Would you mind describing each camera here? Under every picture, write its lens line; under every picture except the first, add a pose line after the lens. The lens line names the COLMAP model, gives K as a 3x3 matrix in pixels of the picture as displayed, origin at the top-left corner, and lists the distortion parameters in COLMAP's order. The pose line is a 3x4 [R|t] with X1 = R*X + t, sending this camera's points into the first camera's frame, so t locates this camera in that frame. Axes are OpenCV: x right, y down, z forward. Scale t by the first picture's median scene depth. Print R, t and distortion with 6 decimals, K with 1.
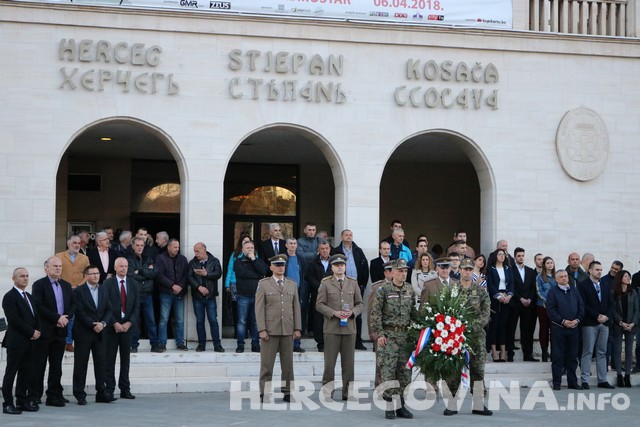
lens RADIAL K [[1297.7, 0, 319.9], [0, 1297.7, 215.4], [0, 0, 1]] dist [0.004819, 0.000000]
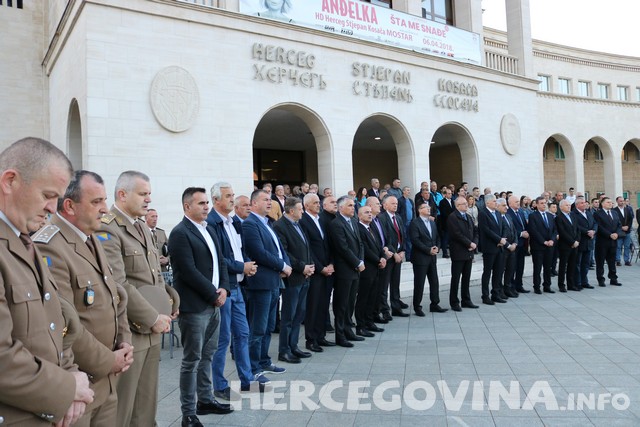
lens RADIAL K [[531.2, 0, 316.1], [0, 531.2, 215.2], [0, 0, 1]] dist [-0.149727, 0.120662]
pose [[0.930807, -0.039319, 0.363391, -0.331161], [0.027554, 0.998916, 0.037506, 0.024303], [-0.364472, -0.024898, 0.930881, 0.445971]]
